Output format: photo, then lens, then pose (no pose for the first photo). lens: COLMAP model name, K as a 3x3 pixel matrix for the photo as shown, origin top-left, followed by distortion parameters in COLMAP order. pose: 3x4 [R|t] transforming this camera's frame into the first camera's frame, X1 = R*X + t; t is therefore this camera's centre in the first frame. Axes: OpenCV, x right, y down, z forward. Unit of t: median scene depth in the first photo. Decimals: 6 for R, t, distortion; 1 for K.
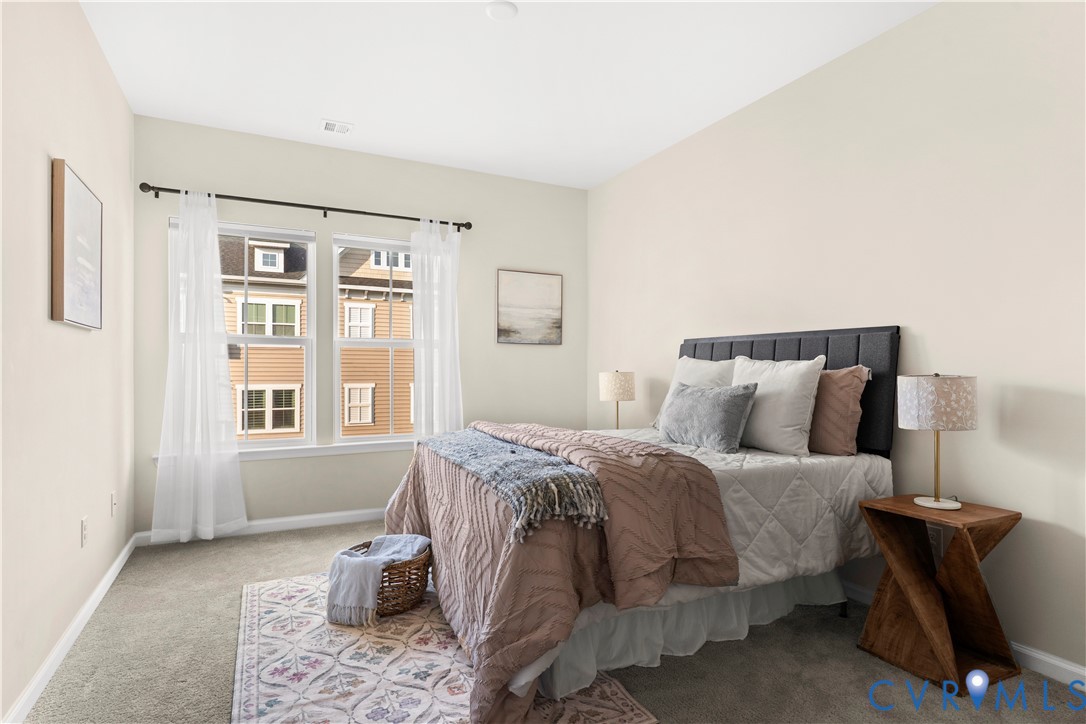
lens RADIAL K [[571.3, 0, 543.0], [0, 571.3, 362.0], [0, 0, 1]] dist [0.001529, 0.000216]
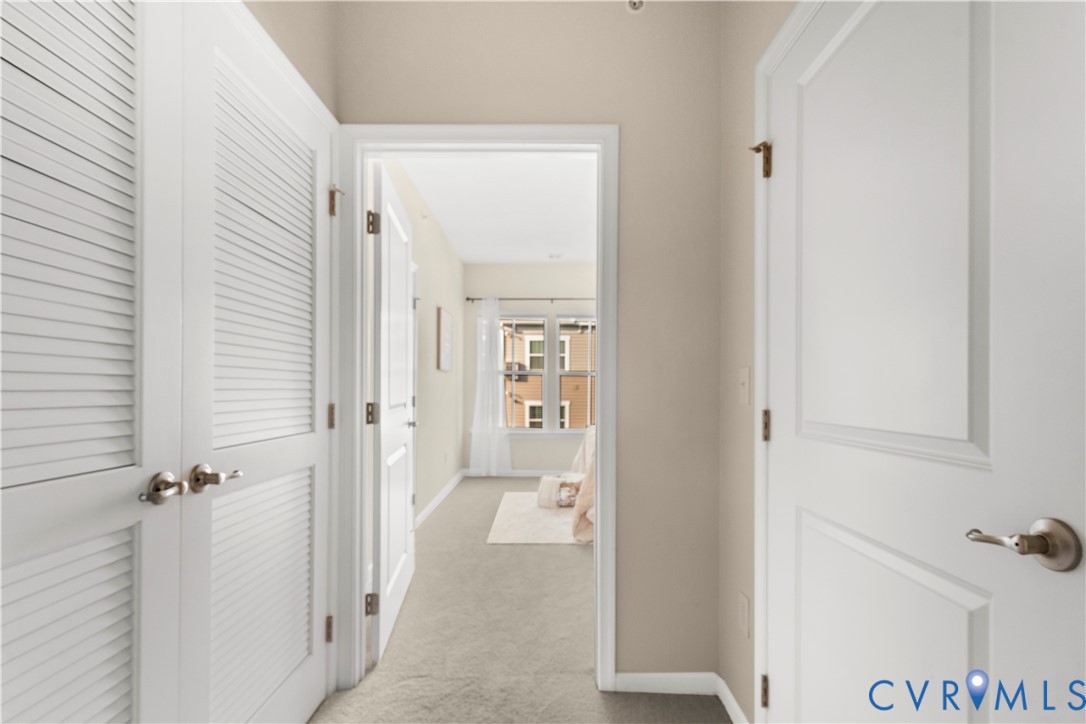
lens RADIAL K [[527.4, 0, 543.1], [0, 527.4, 369.6], [0, 0, 1]] dist [0.002216, 0.000312]
pose [[0.892794, -0.013792, -0.450255, 0.379616], [0.000621, 0.999568, -0.029388, -0.000760], [0.450466, 0.025958, 0.892416, -0.540212]]
